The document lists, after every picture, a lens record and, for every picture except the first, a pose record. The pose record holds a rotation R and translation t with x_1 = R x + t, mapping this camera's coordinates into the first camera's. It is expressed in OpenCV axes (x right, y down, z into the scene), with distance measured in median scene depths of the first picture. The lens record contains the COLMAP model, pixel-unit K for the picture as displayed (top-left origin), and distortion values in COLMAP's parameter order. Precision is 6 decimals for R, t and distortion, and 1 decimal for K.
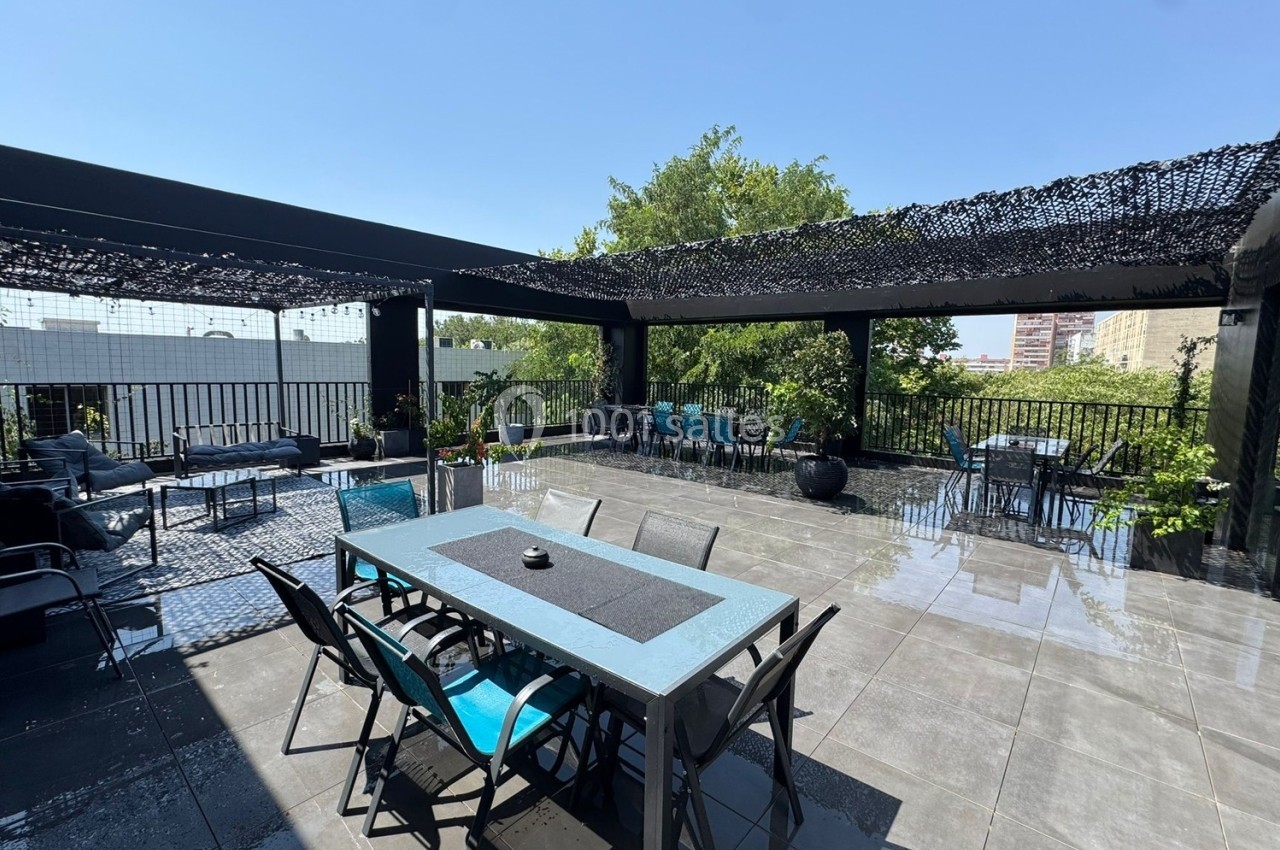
lens RADIAL K [[560.7, 0, 634.1], [0, 560.7, 422.3], [0, 0, 1]] dist [-0.004202, 0.000258]
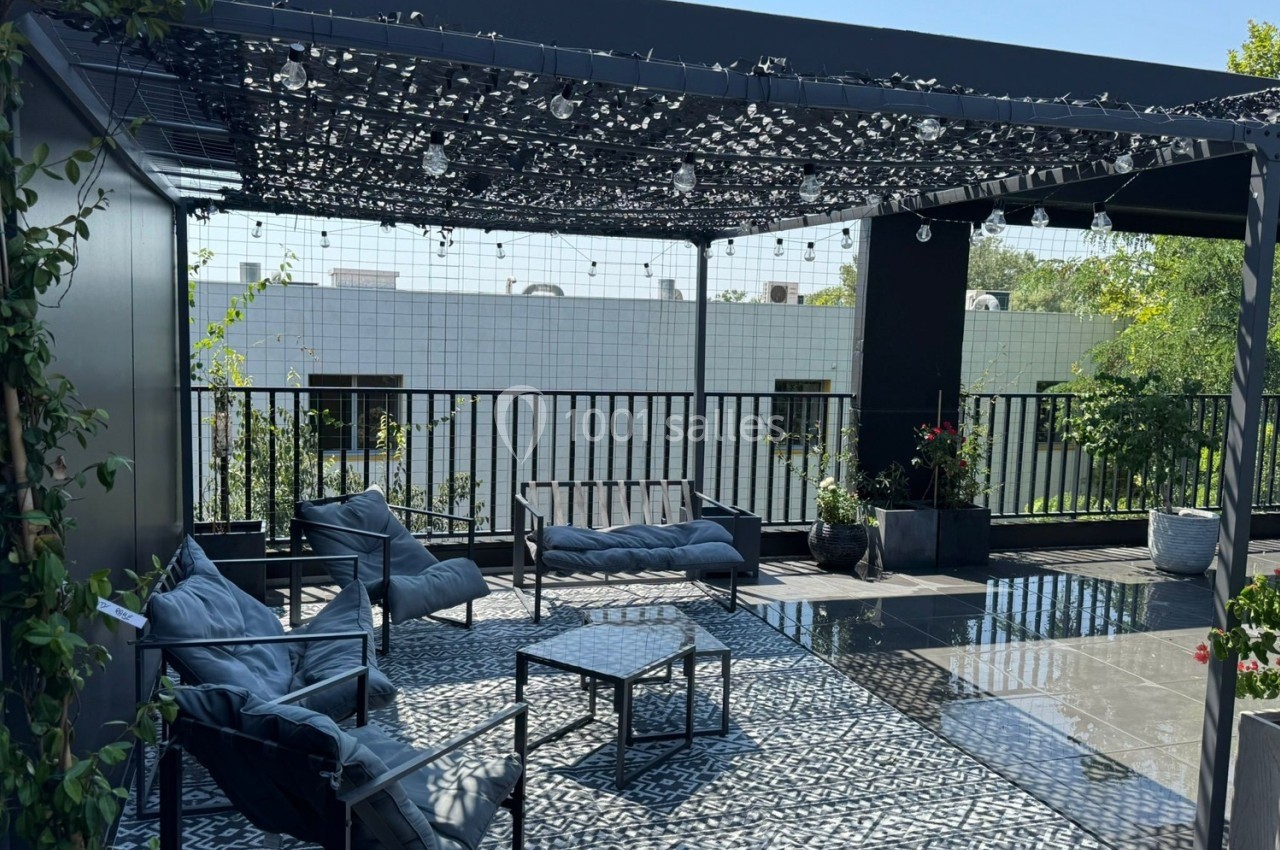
lens RADIAL K [[1125.0, 0, 642.0], [0, 1125.0, 419.5], [0, 0, 1]] dist [0.063276, -0.014174]
pose [[0.856382, 0.046205, -0.514271, -0.121442], [-0.064273, 0.997781, -0.017383, -0.020523], [0.512326, 0.047941, 0.857452, 0.110658]]
